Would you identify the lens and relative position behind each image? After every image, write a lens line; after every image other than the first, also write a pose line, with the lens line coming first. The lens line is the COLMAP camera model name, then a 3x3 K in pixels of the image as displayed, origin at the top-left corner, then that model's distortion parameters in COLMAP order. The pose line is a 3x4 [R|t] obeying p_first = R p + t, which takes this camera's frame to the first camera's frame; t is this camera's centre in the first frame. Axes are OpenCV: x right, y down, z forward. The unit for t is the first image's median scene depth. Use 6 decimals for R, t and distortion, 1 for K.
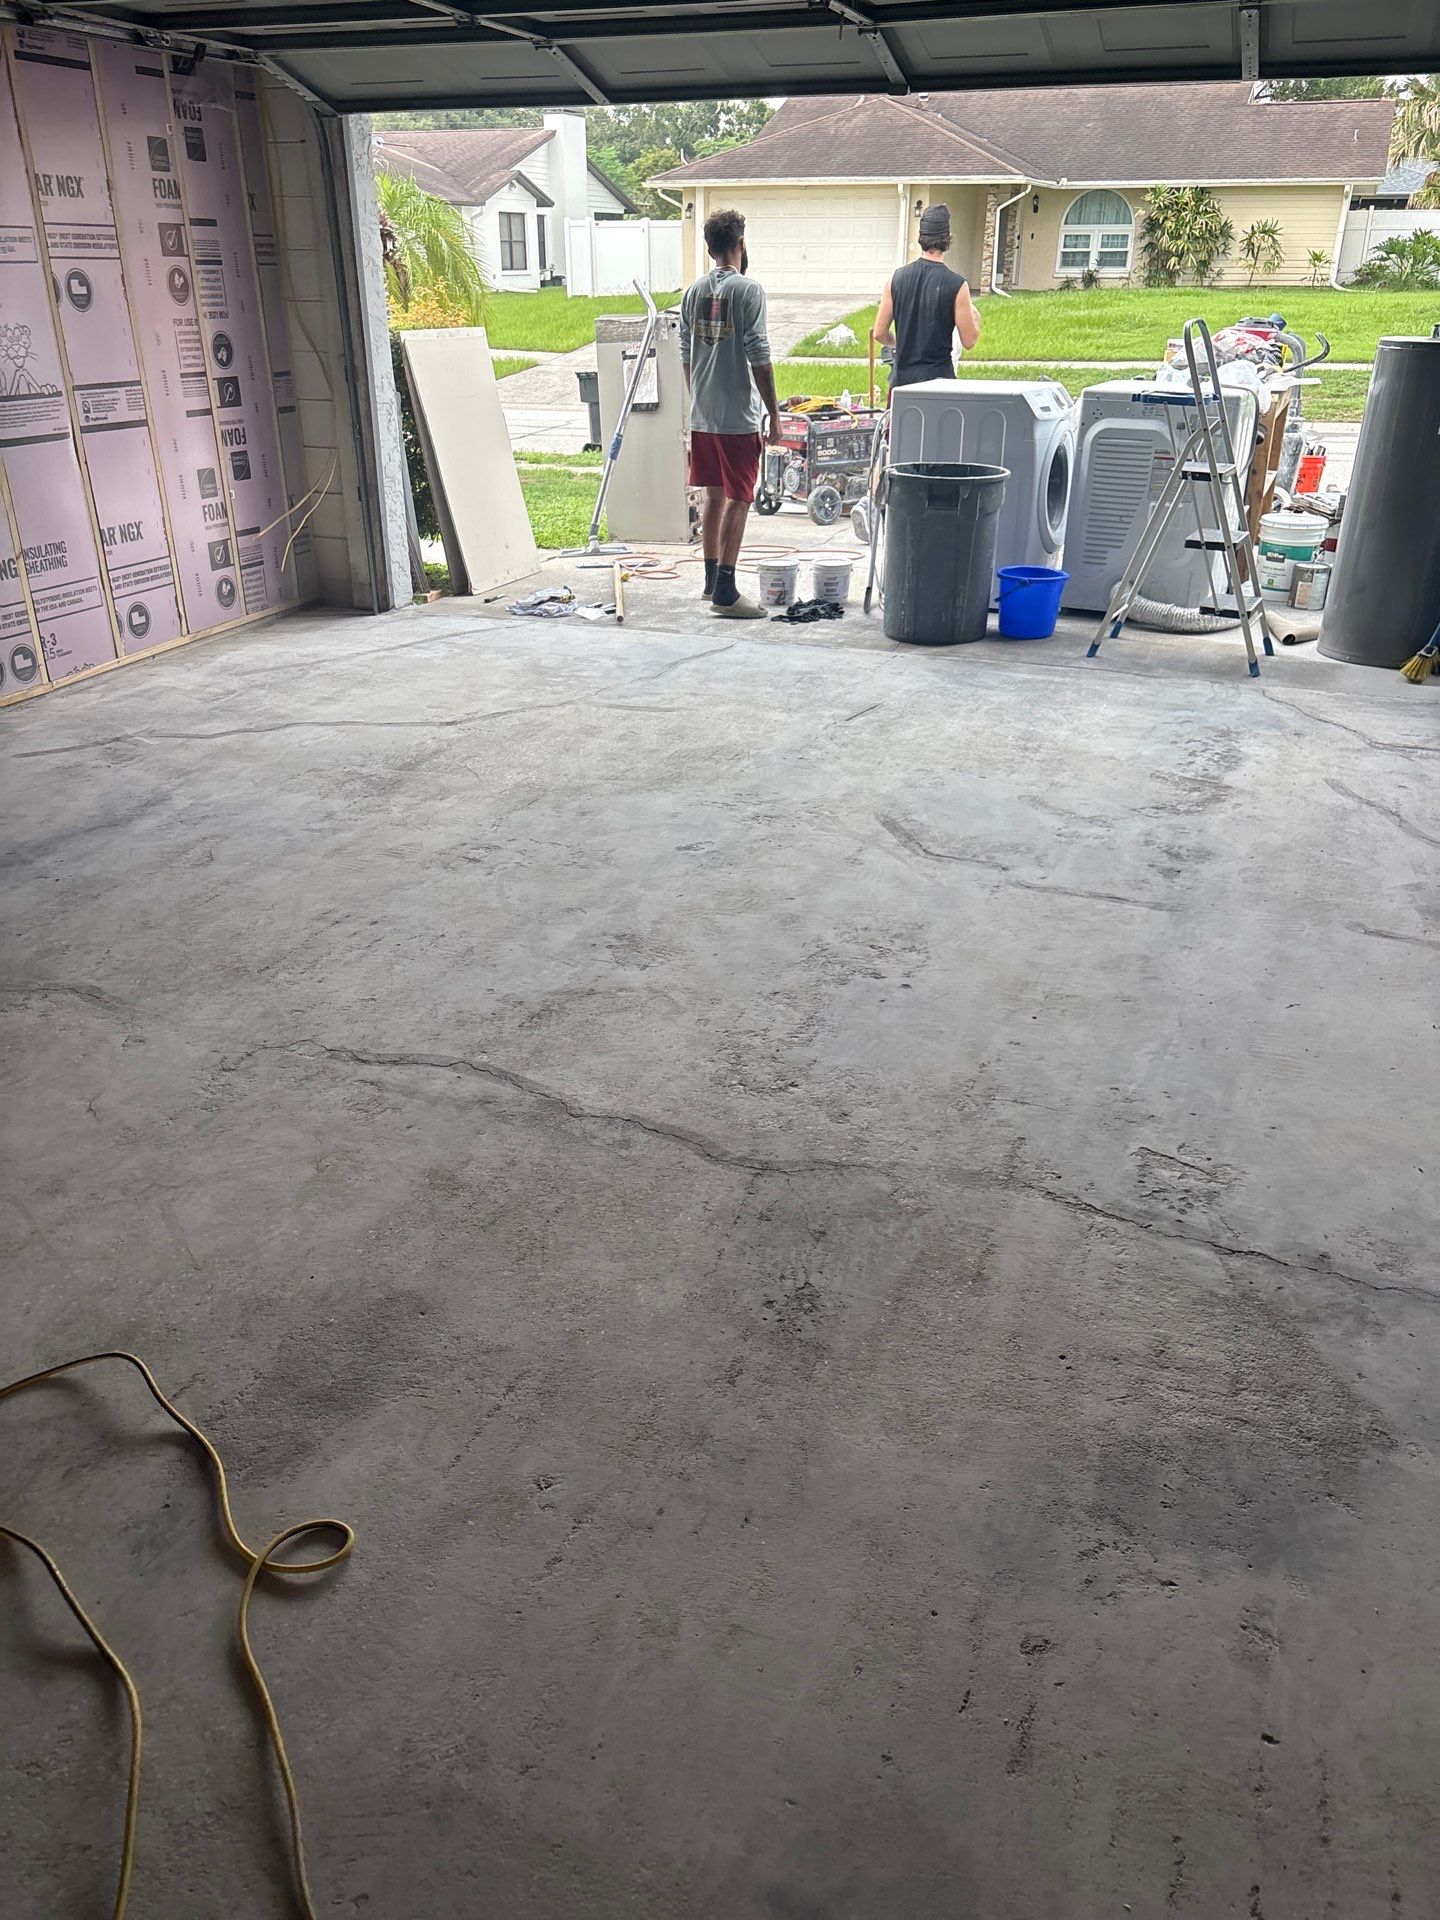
lens RADIAL K [[1406.0, 0, 714.6], [0, 1406.0, 1032.9], [0, 0, 1]] dist [0.068920, -0.101952]
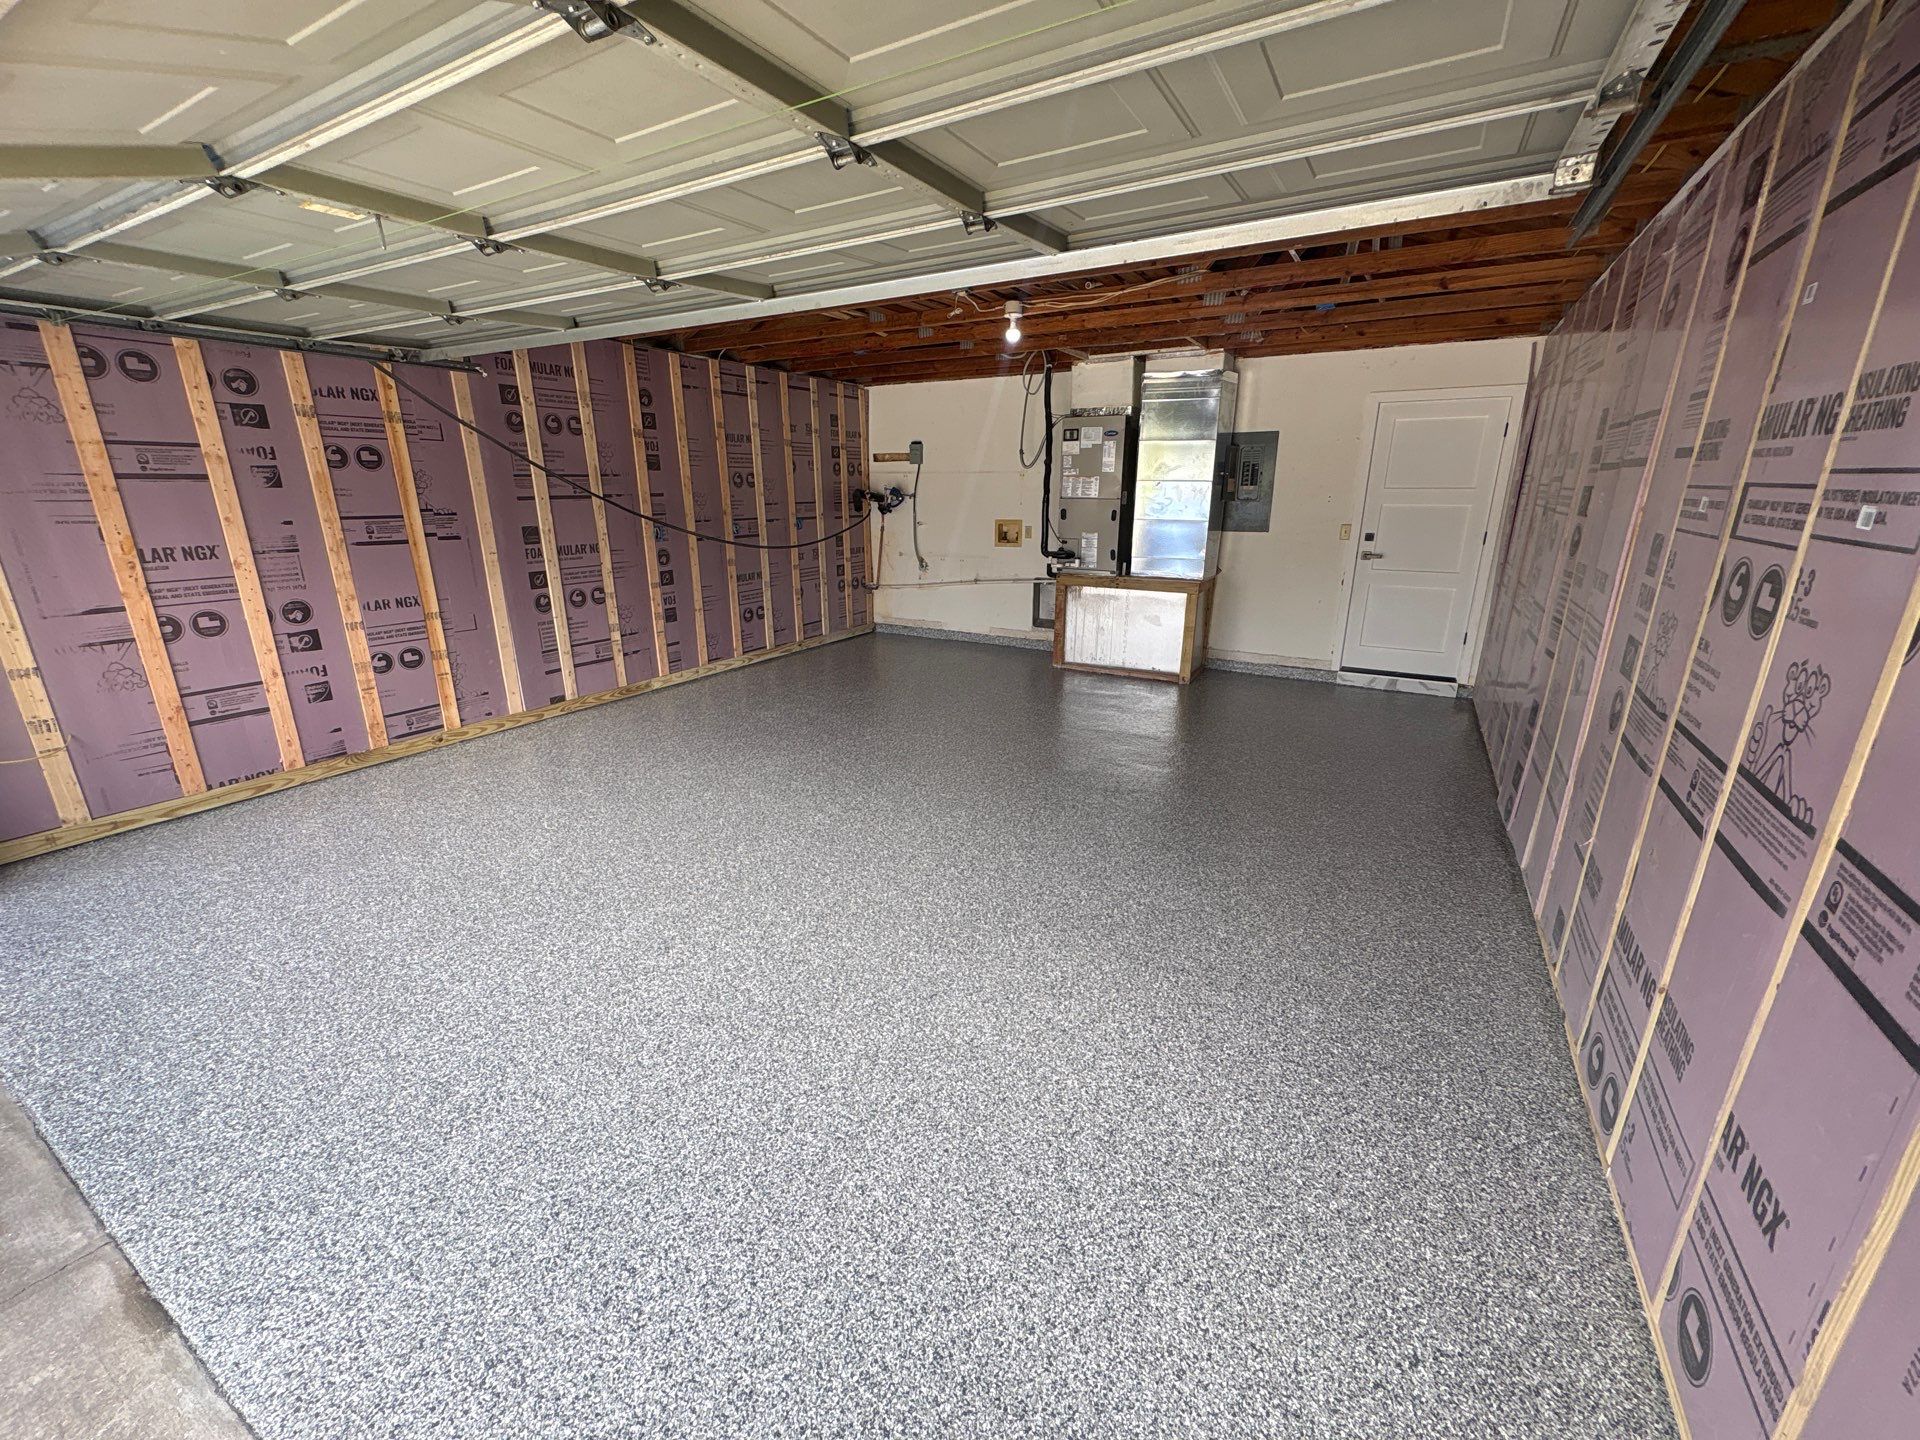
lens RADIAL K [[760.6, 0, 960.6], [0, 760.6, 717.2], [0, 0, 1]] dist [-0.000707, 0.000127]
pose [[-0.988315, -0.050173, 0.143928, -0.234118], [0.066908, 0.705626, 0.705418, -0.644378], [-0.136953, 0.706806, -0.694024, 1.153910]]
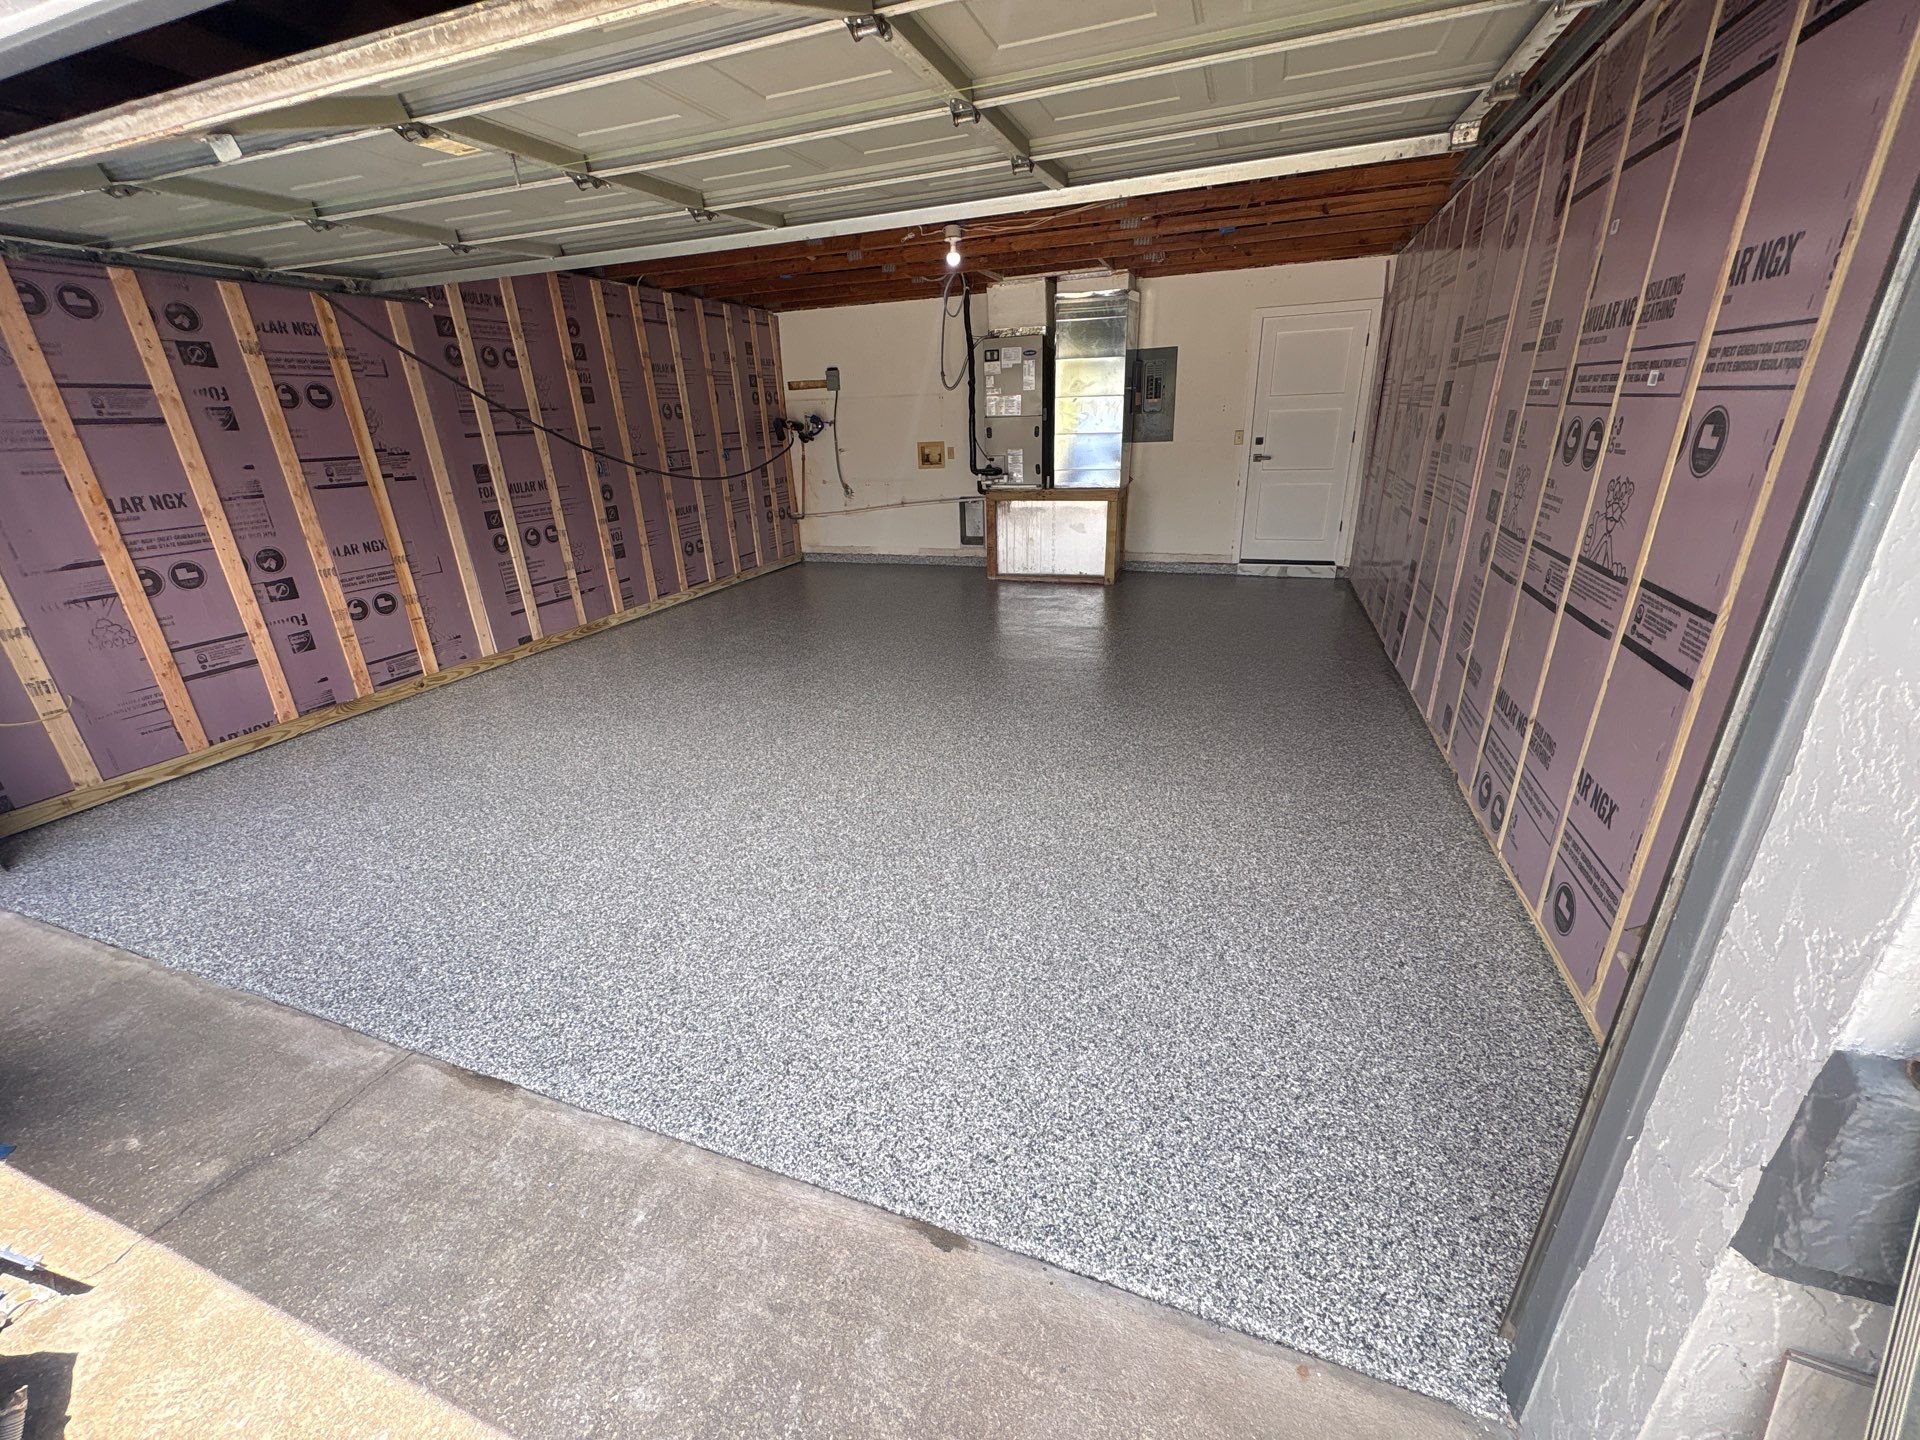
lens RADIAL K [[760.6, 0, 960.6], [0, 760.6, 717.2], [0, 0, 1]] dist [-0.000707, 0.000127]
pose [[-0.999317, 0.036197, -0.007456, -0.131485], [0.017577, 0.642975, 0.765686, -0.685473], [0.032509, 0.765031, -0.643172, 1.259036]]
